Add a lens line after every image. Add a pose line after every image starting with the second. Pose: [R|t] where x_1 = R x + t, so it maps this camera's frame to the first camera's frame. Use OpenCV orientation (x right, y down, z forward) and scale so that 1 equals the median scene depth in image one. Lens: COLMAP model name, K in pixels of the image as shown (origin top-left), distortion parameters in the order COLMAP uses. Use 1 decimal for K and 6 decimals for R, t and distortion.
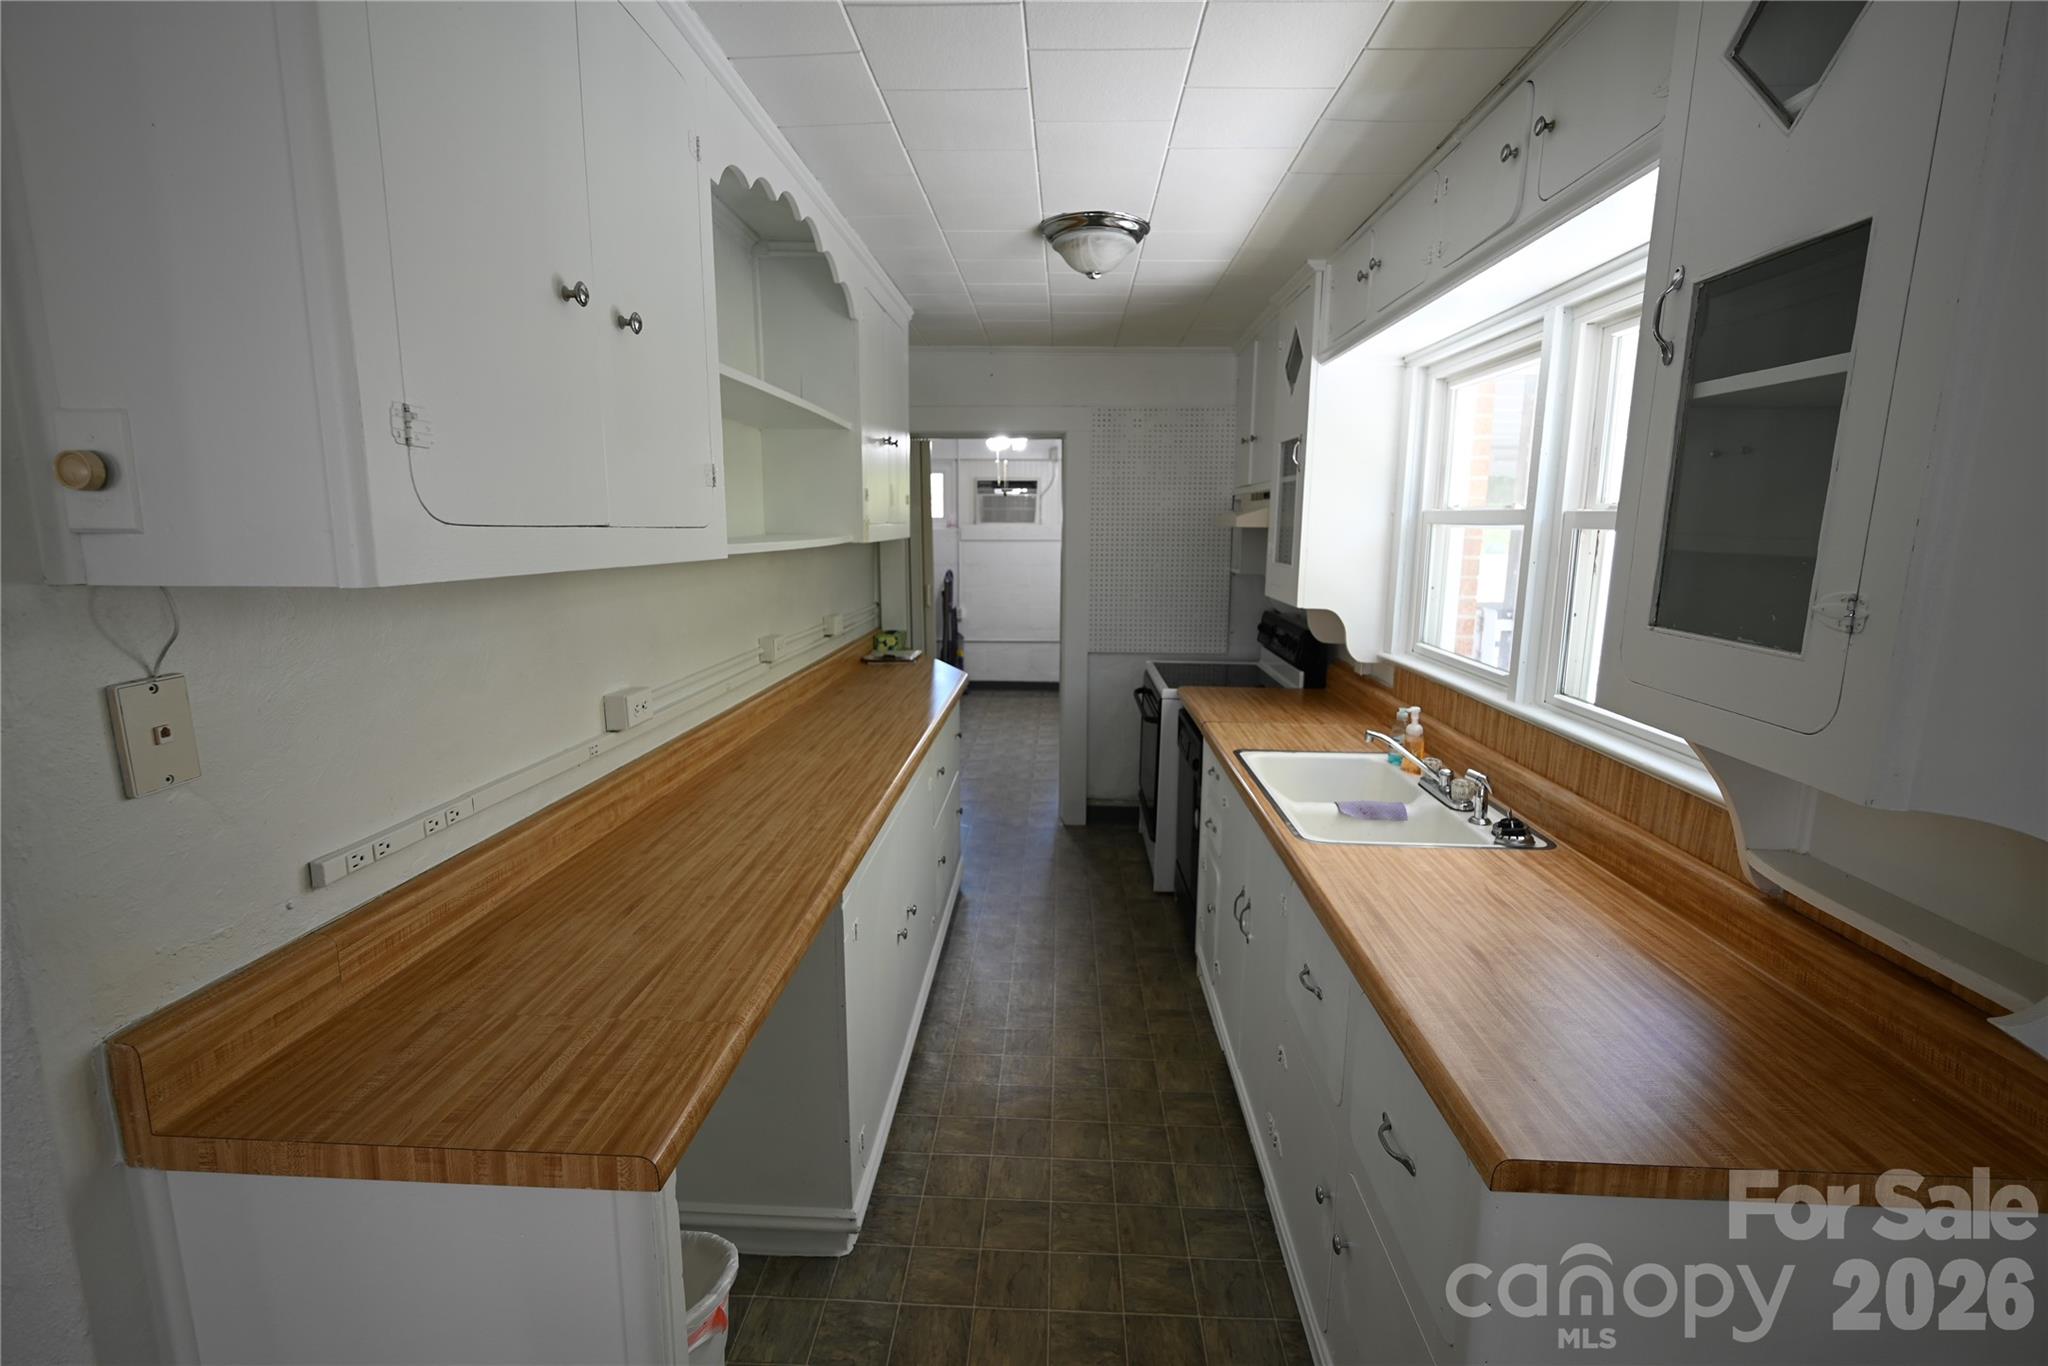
lens RADIAL K [[918.7, 0, 1024.9], [0, 918.7, 677.0], [0, 0, 1]] dist [-0.000101, -0.000151]
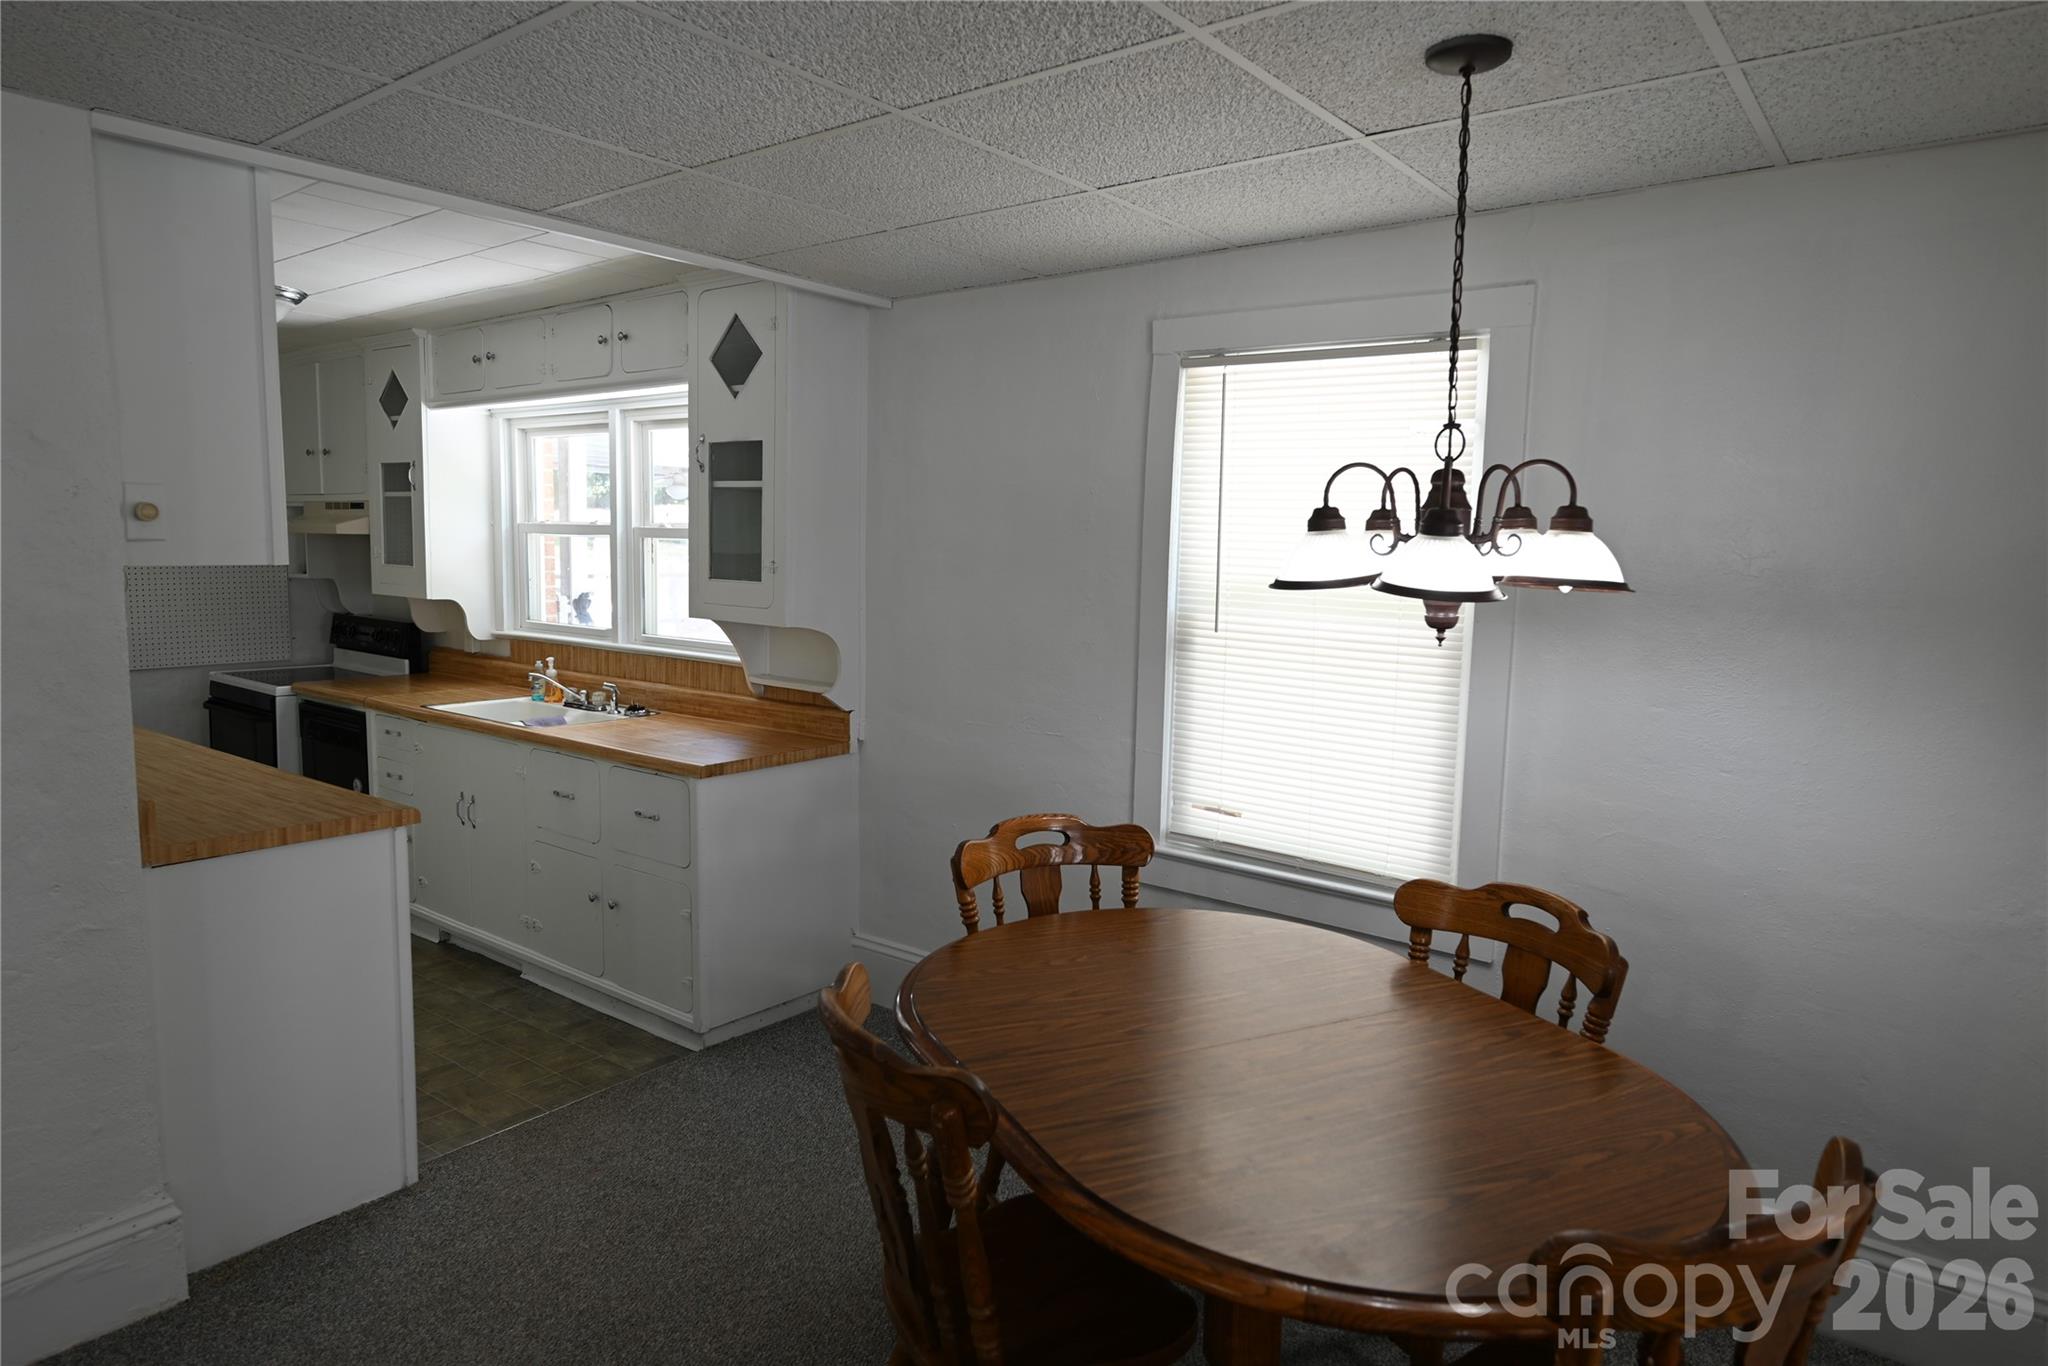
lens RADIAL K [[1244.1, 0, 1016.6], [0, 1244.1, 665.0], [0, 0, 1]] dist [0.004841, 0.001043]
pose [[0.586887, -0.080429, 0.805664, -0.812424], [0.123559, 0.992296, 0.009054, 0.129996], [-0.800185, 0.094233, 0.592303, -0.846740]]
